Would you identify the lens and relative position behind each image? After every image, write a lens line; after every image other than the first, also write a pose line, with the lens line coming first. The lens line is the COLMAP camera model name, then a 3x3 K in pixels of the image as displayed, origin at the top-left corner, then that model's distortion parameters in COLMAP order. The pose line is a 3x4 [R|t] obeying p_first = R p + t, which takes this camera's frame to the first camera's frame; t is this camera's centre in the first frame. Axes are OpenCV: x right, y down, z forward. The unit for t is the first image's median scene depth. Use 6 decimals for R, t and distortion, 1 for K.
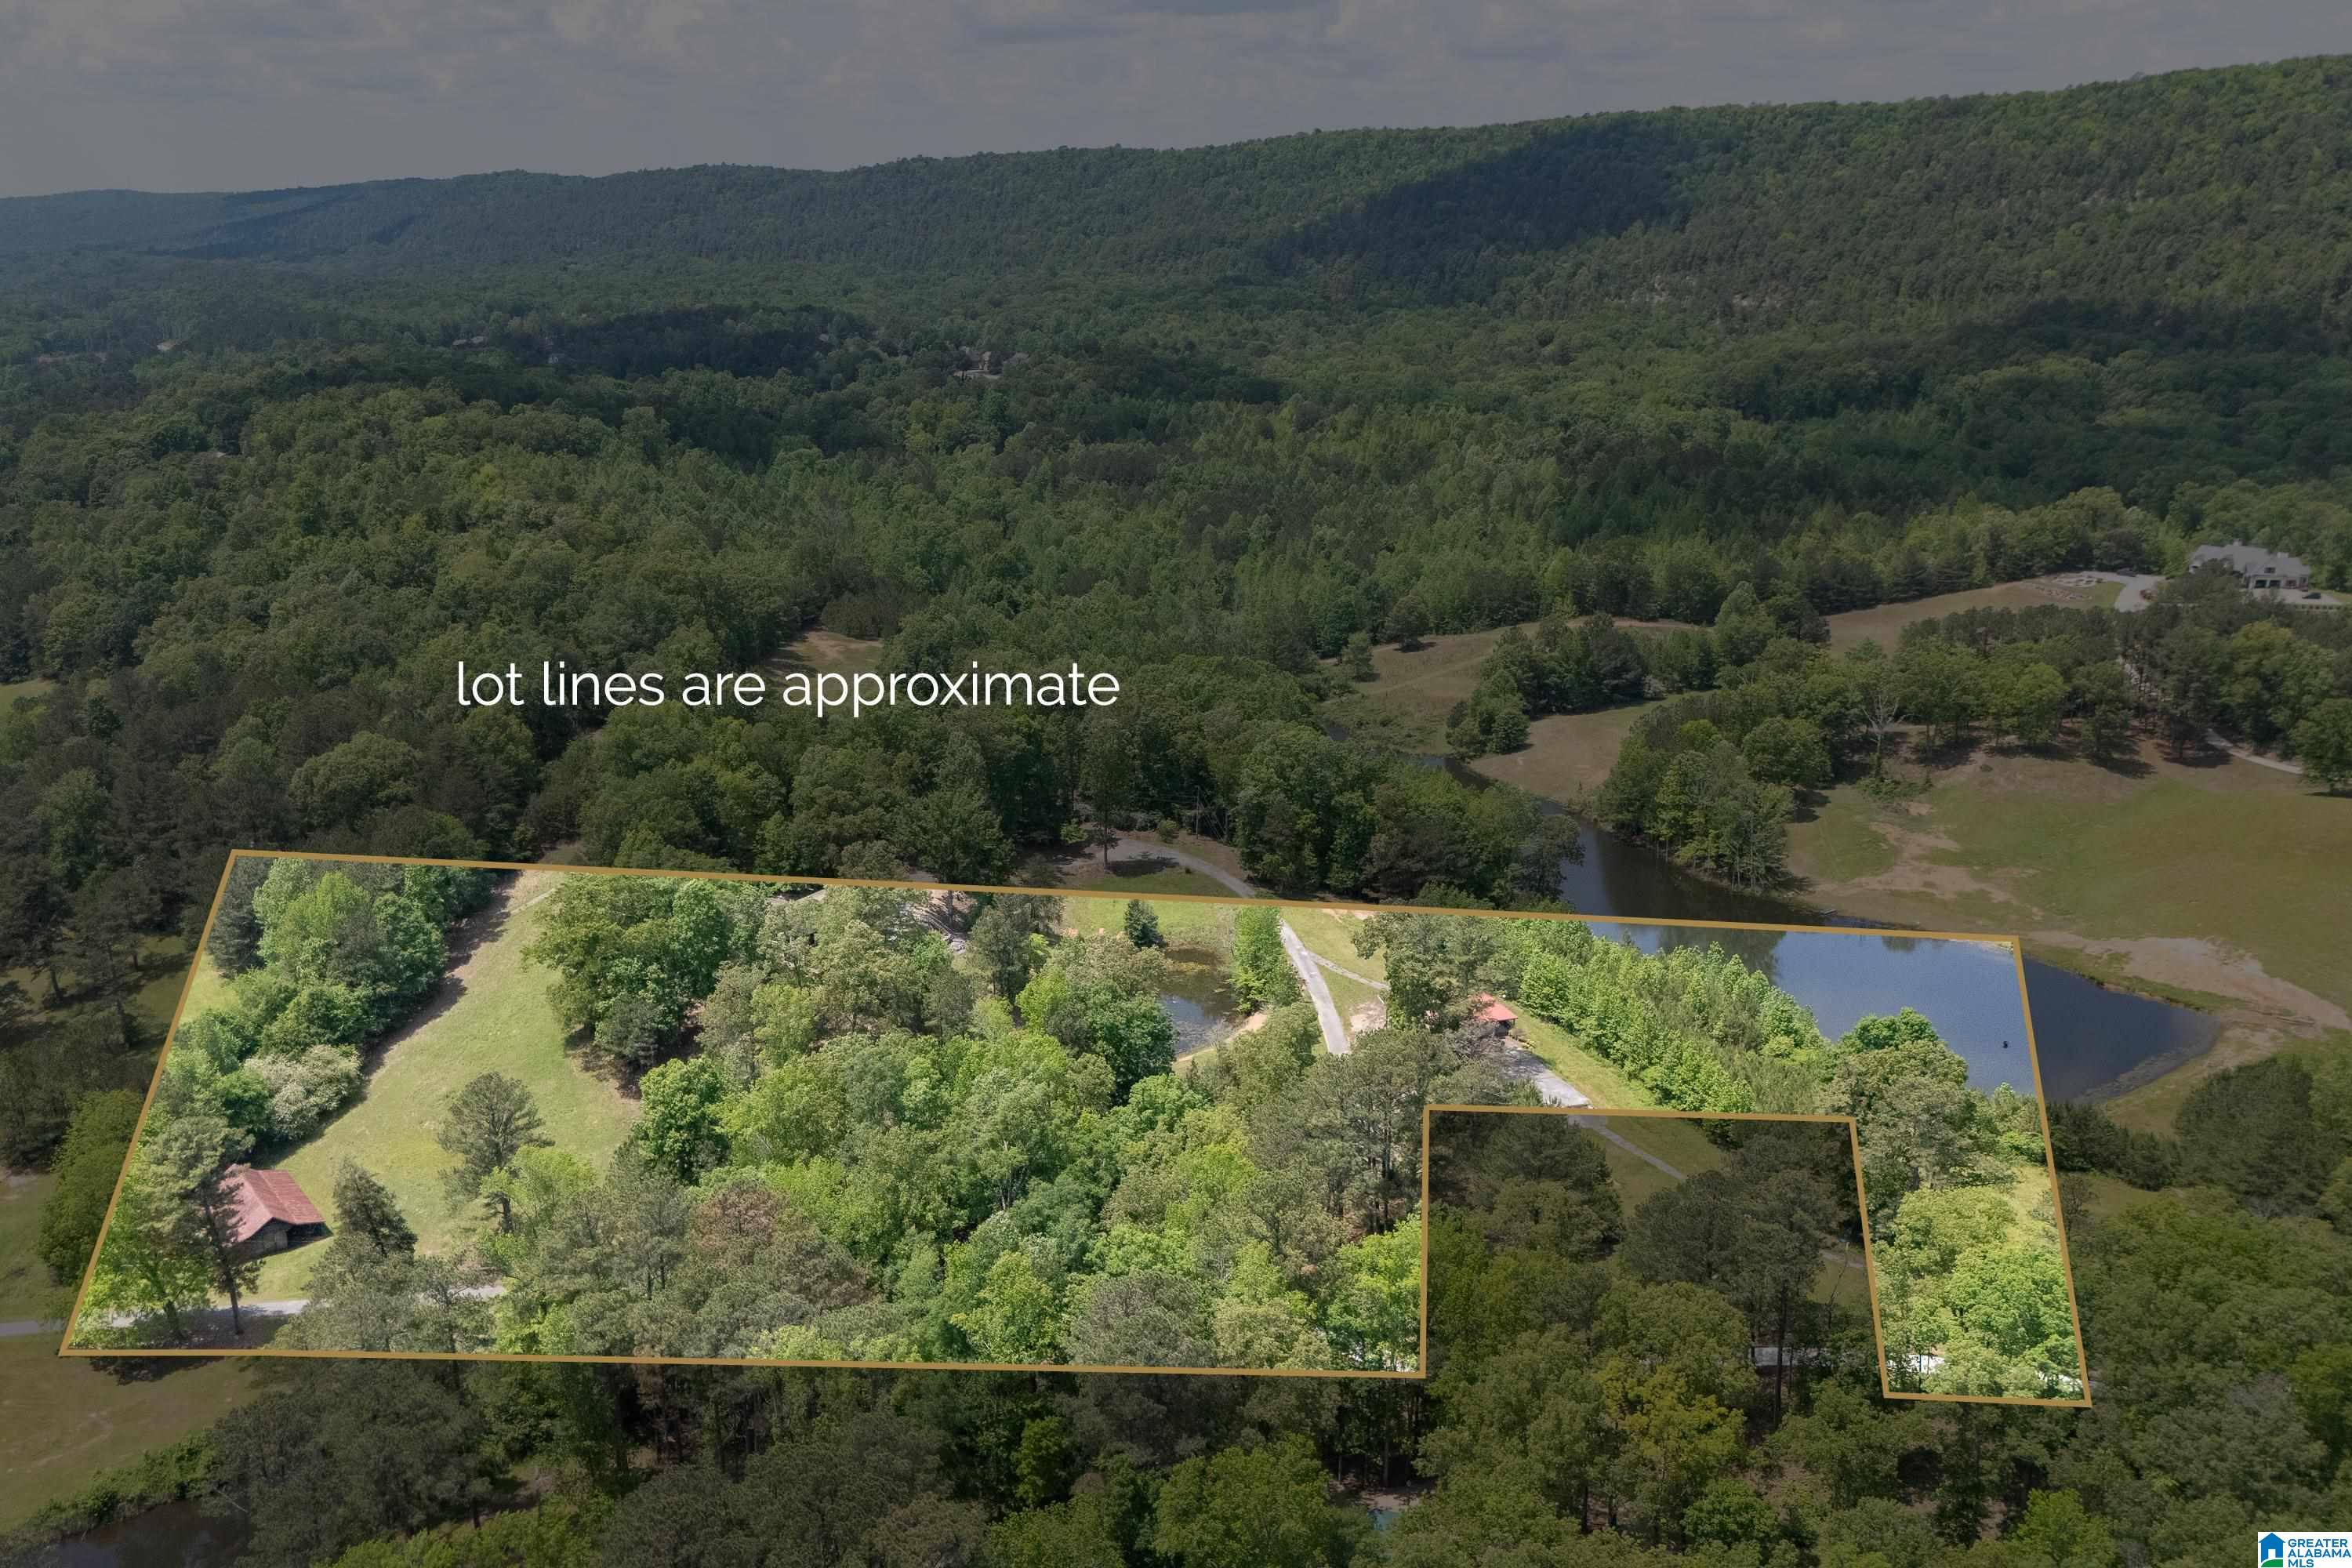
lens RADIAL K [[2042.3, 0, 1045.4], [0, 2042.3, 786.6], [0, 0, 1]] dist [0.003926, -0.000580]
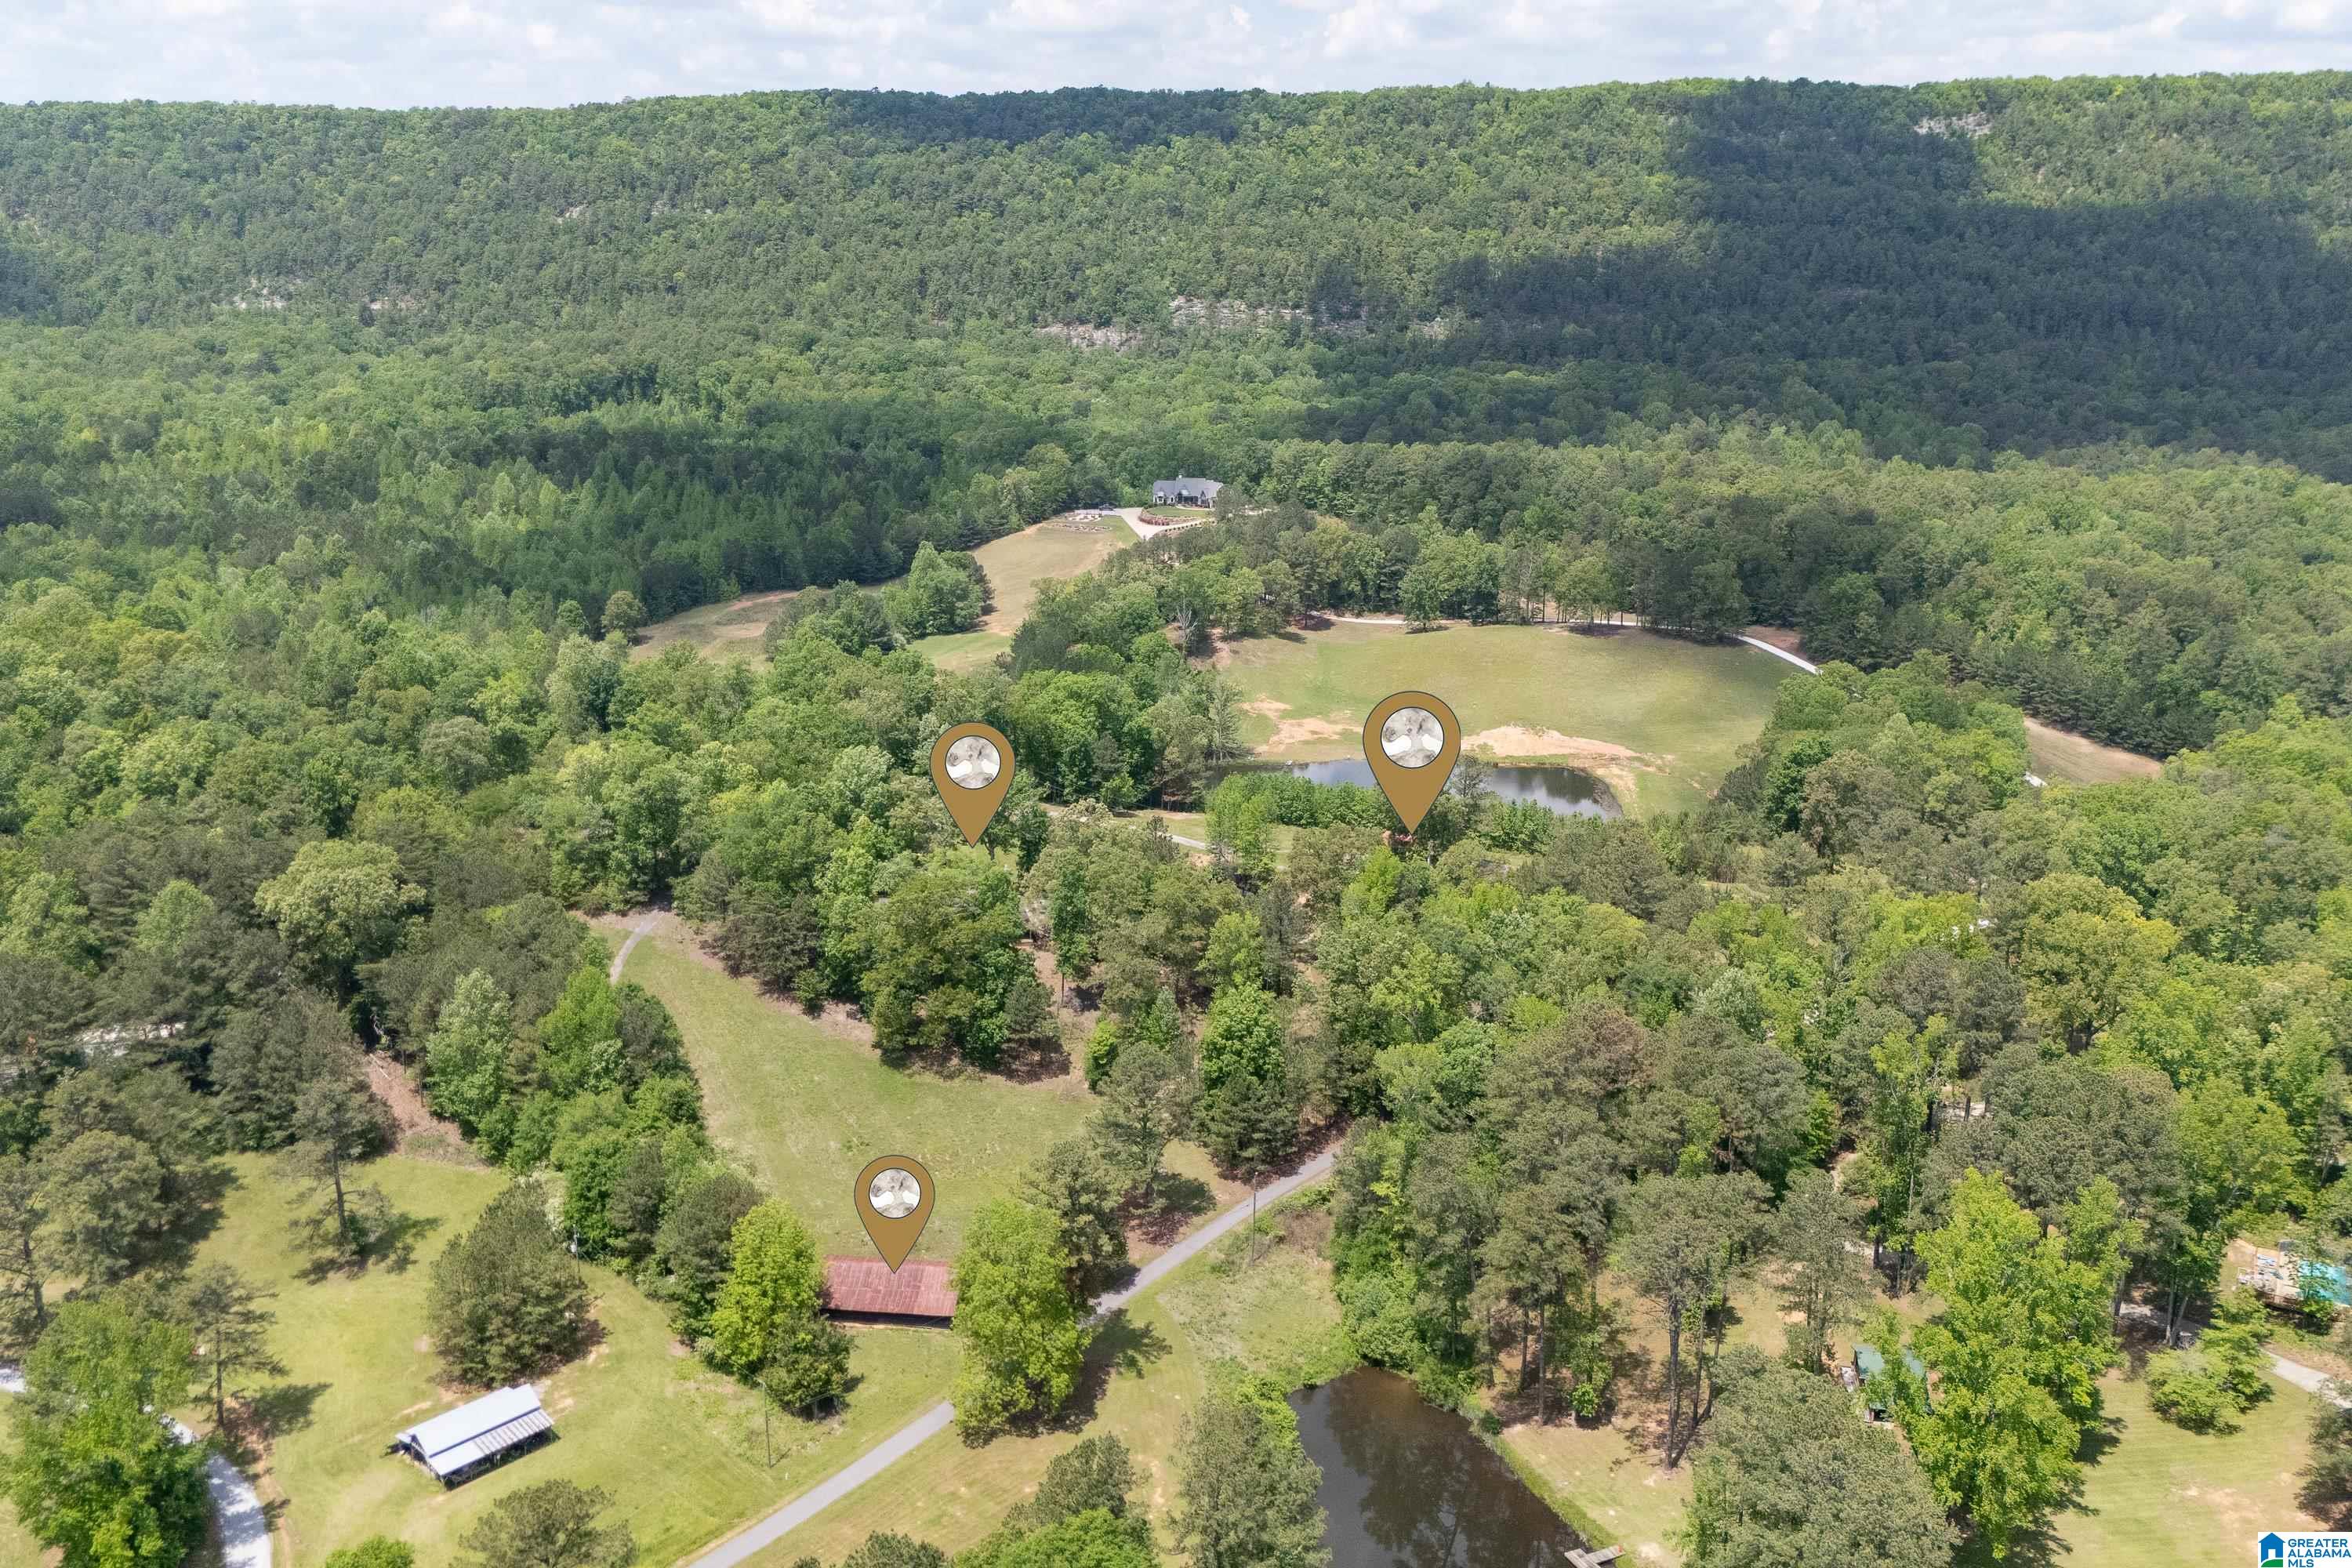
lens RADIAL K [[2051.4, 0, 1124.0], [0, 2051.4, 822.9], [0, 0, 1]] dist [0.066762, -0.071596]
pose [[0.664485, -0.198944, 0.720334, -0.197930], [0.192884, 0.976911, 0.091877, -0.013182], [-0.721980, 0.077890, 0.687516, 0.060250]]
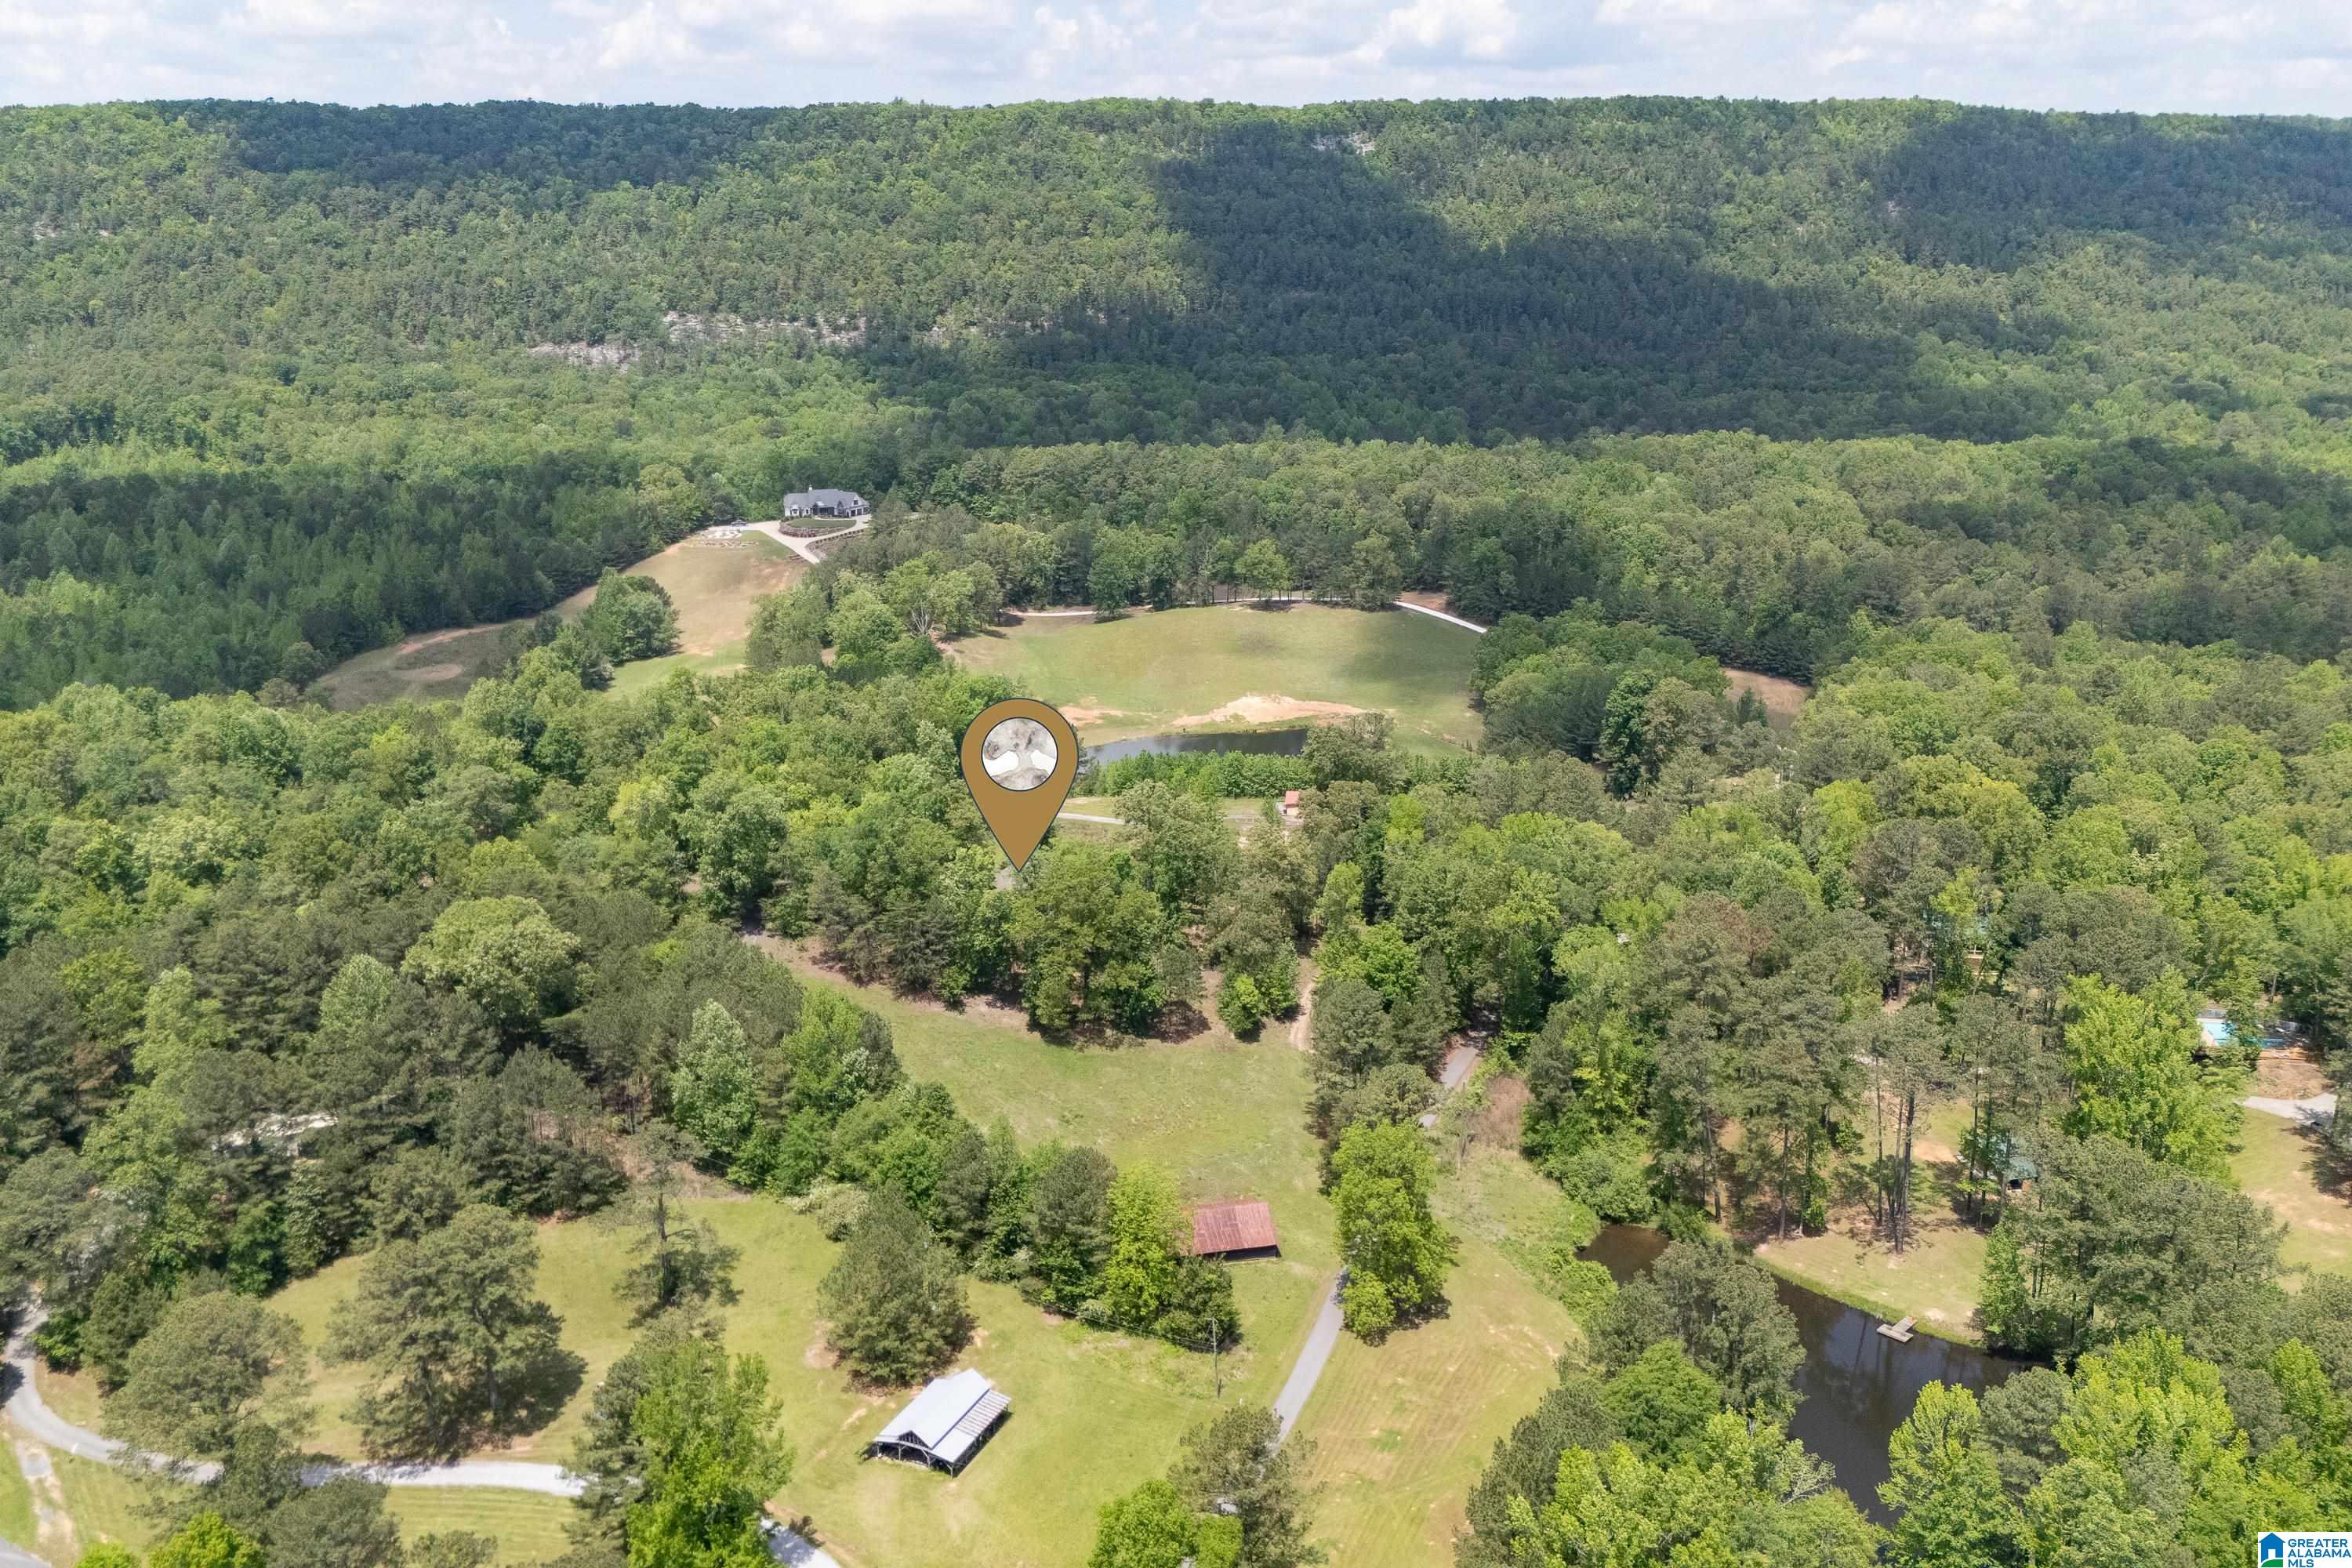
lens RADIAL K [[2044.7, 0, 1176.0], [0, 2044.7, 784.0], [0, 0, 1]] dist [0.063423, -0.060521]
pose [[0.369979, -0.239890, 0.897535, -0.258851], [0.260585, 0.954103, 0.147591, -0.031780], [-0.891746, 0.179278, 0.415510, 0.120882]]
